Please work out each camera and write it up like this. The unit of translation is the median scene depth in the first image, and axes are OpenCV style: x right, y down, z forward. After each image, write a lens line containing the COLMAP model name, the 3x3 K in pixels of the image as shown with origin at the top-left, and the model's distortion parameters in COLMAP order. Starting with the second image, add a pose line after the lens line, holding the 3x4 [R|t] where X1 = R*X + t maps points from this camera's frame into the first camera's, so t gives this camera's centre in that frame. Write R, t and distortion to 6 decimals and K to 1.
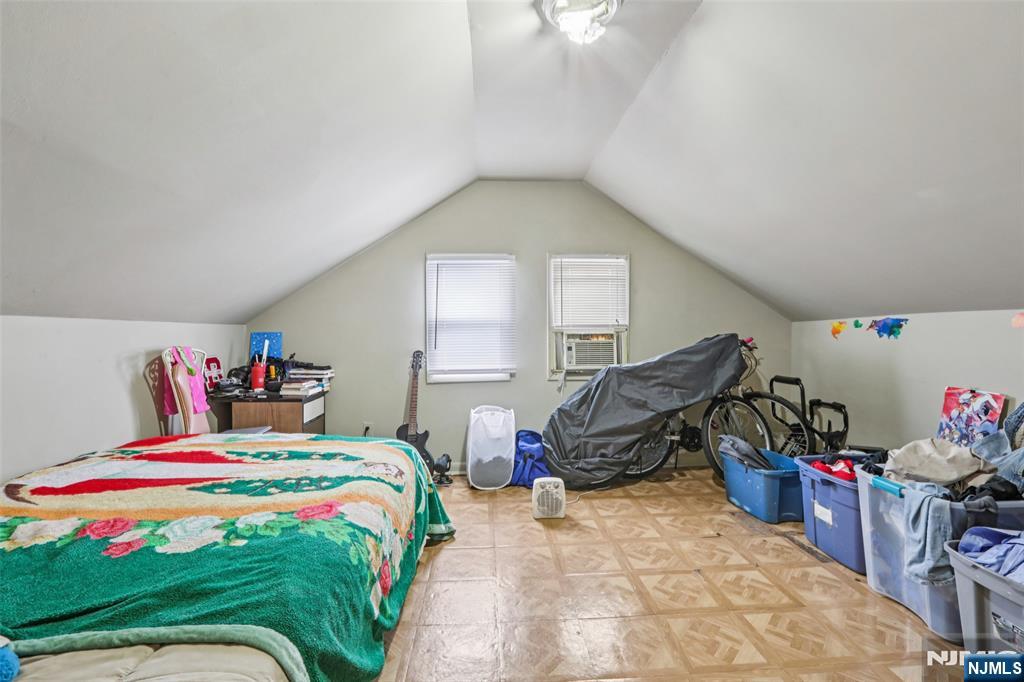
lens RADIAL K [[469.2, 0, 516.4], [0, 469.2, 330.8], [0, 0, 1]] dist [0.000540, 0.000130]
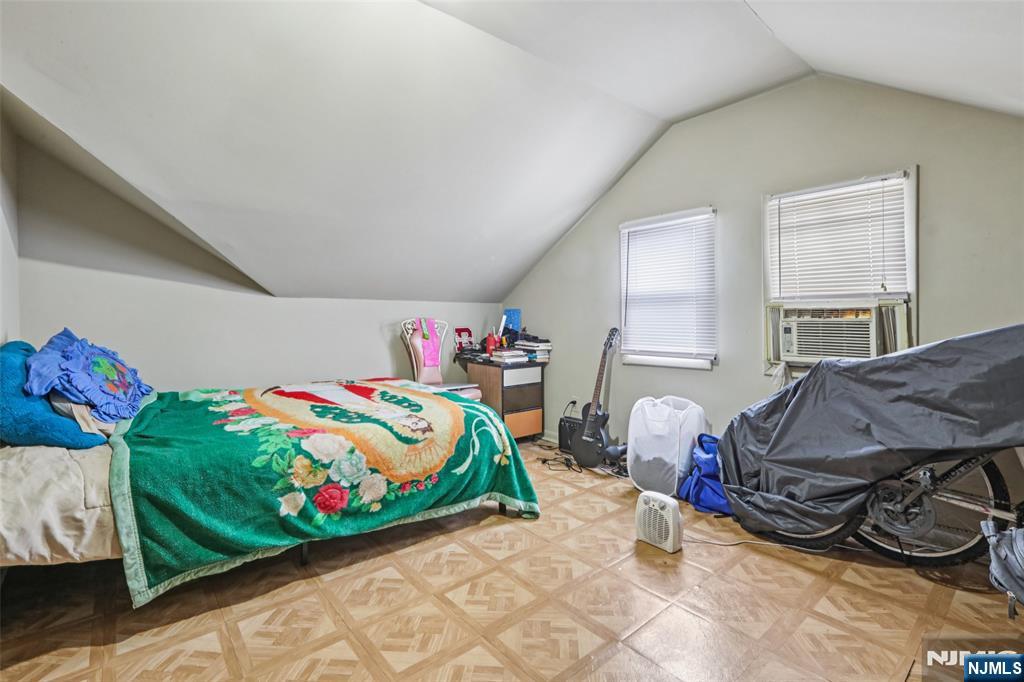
lens RADIAL K [[478.8, 0, 512.6], [0, 478.8, 318.2], [0, 0, 1]] dist [0.001572, 0.000616]
pose [[0.584285, 0.008044, -0.811509, 0.480908], [-0.001565, 0.999960, 0.008785, 0.016144], [0.811547, -0.003863, 0.584274, 0.297651]]
